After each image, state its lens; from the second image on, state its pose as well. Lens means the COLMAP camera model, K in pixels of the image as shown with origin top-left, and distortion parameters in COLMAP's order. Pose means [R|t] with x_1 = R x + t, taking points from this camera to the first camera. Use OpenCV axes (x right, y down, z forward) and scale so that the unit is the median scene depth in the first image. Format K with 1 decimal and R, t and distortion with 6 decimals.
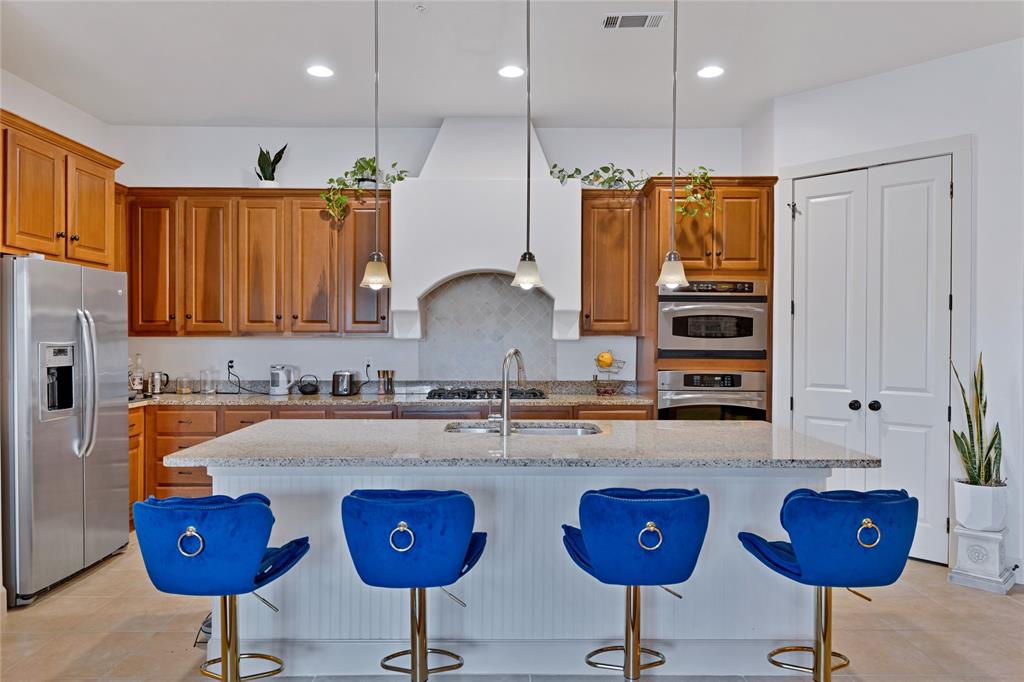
lens RADIAL K [[694.1, 0, 515.7], [0, 694.1, 339.7], [0, 0, 1]] dist [0.021305, -0.003216]
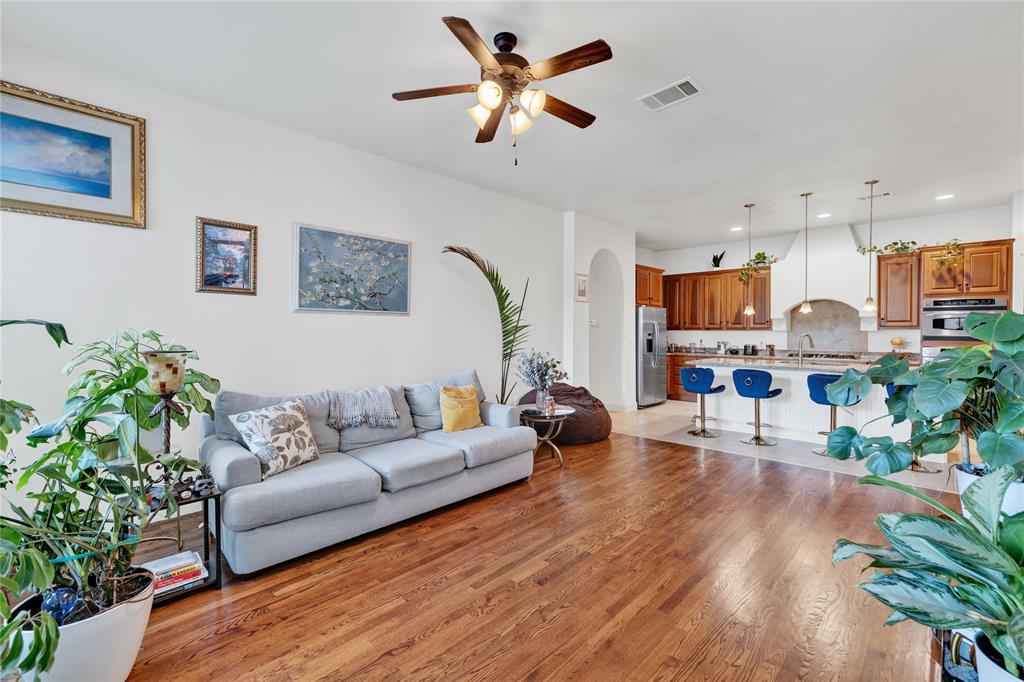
lens RADIAL K [[448.5, 0, 509.5], [0, 448.5, 334.5], [0, 0, 1]] dist [0.001253, 0.001483]
pose [[0.707151, 0.003420, -0.707054, 0.270805], [-0.001069, 0.999992, 0.003768, 0.006679], [0.707062, -0.001909, 0.707149, -0.697926]]
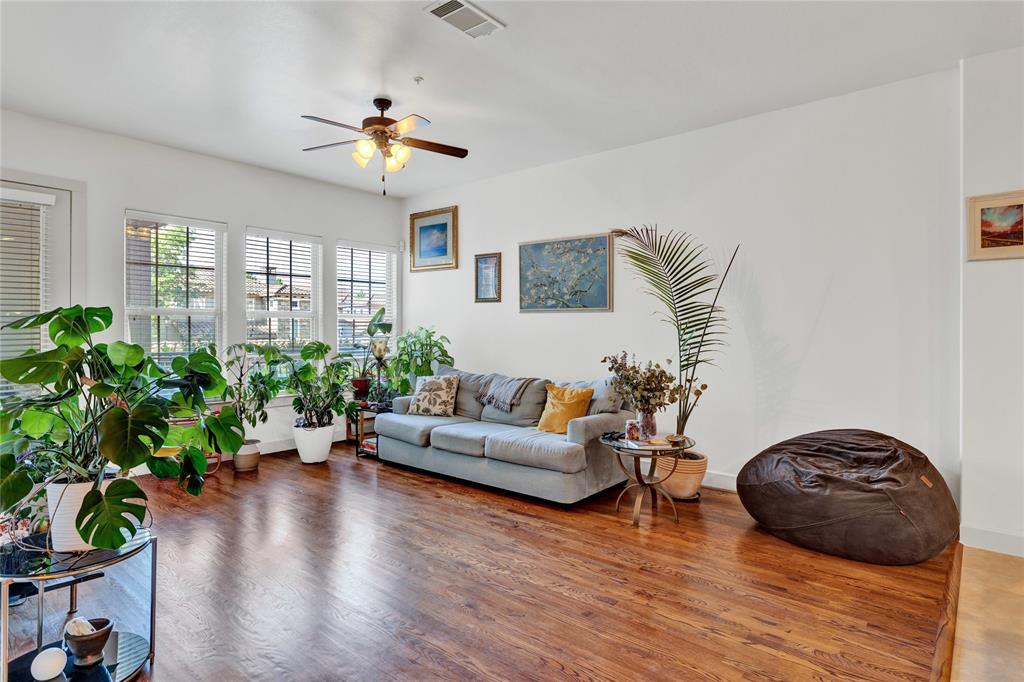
lens RADIAL K [[555.2, 0, 498.0], [0, 555.2, 326.1], [0, 0, 1]] dist [0.002991, -0.001178]
pose [[-0.661377, -0.006385, -0.750027, 0.408098], [-0.007135, 0.999972, -0.002221, 0.003387], [0.750020, 0.003883, -0.661404, 0.357040]]
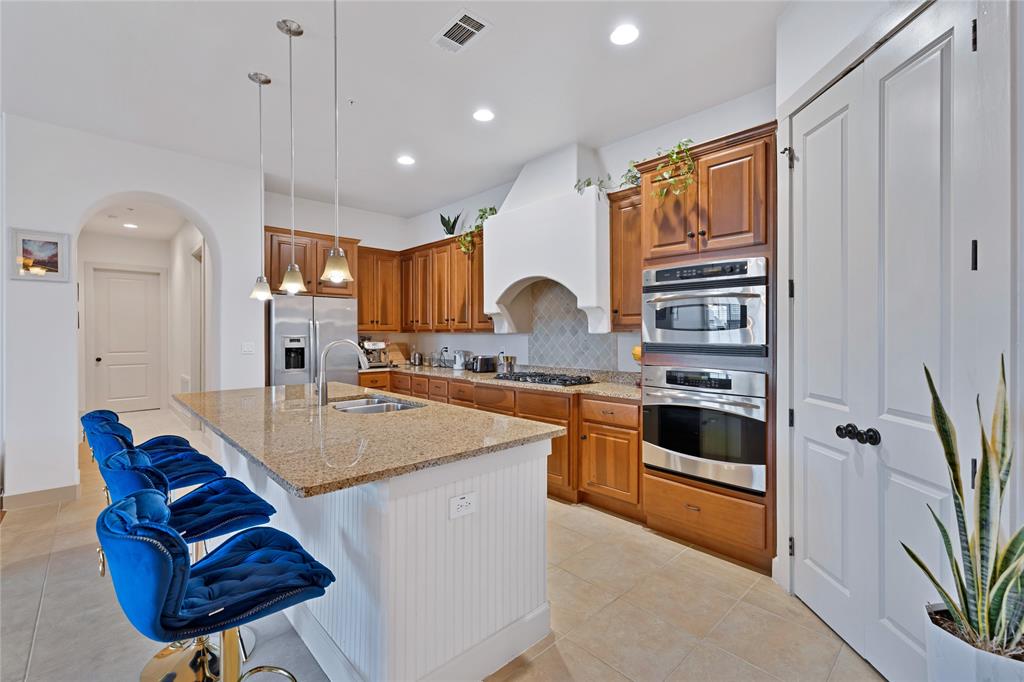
lens RADIAL K [[448.5, 0, 511.0], [0, 448.5, 333.9], [0, 0, 1]] dist [0.001253, 0.001483]
pose [[0.673206, -0.003858, -0.739445, 0.529966], [0.000208, 0.999987, -0.005029, 0.004155], [0.739455, 0.003232, 0.673199, 0.440289]]
